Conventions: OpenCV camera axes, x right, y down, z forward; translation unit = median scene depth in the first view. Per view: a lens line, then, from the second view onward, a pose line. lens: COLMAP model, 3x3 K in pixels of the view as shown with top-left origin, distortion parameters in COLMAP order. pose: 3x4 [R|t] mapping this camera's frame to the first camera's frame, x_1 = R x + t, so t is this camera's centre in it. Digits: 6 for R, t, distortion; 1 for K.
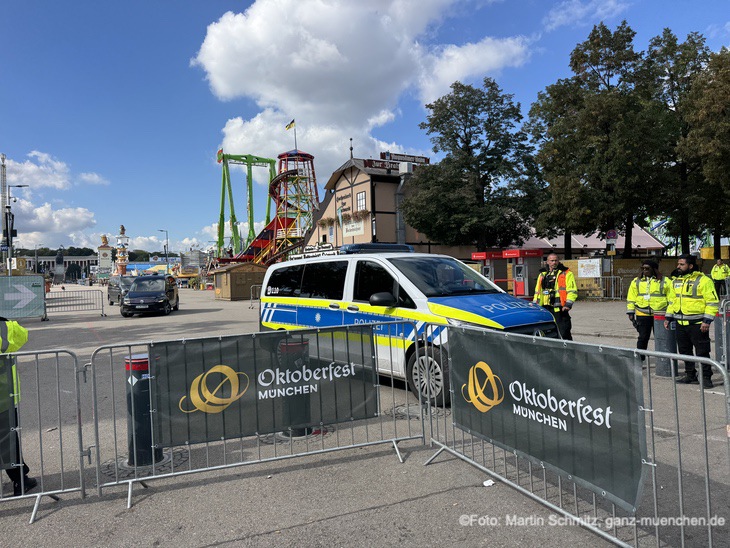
lens RADIAL K [[512.6, 0, 365.1], [0, 512.6, 274.8], [0, 0, 1]] dist [-0.000549, -0.000966]
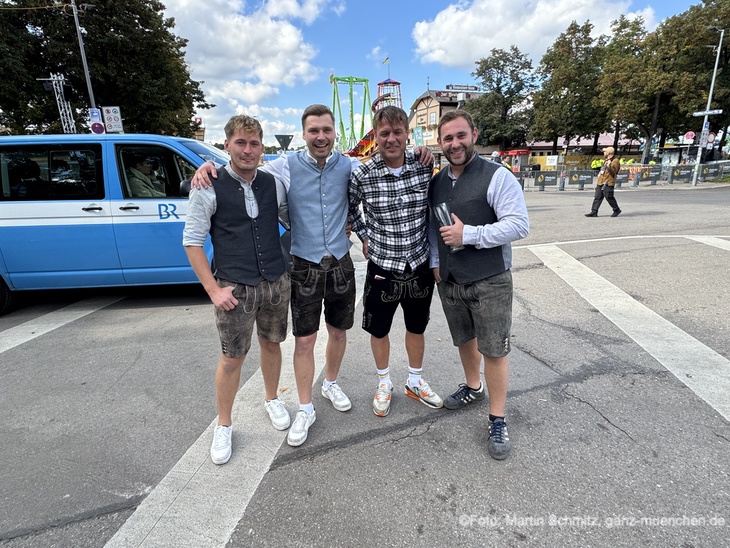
lens RADIAL K [[384.3, 0, 365.4], [0, 384.3, 273.4], [0, 0, 1]] dist [-0.002519, -0.000092]
pose [[0.988840, 0.036034, -0.144558, -0.033358], [0.005503, 0.960812, 0.277145, -0.006740], [0.148880, -0.274848, 0.949891, -0.456594]]
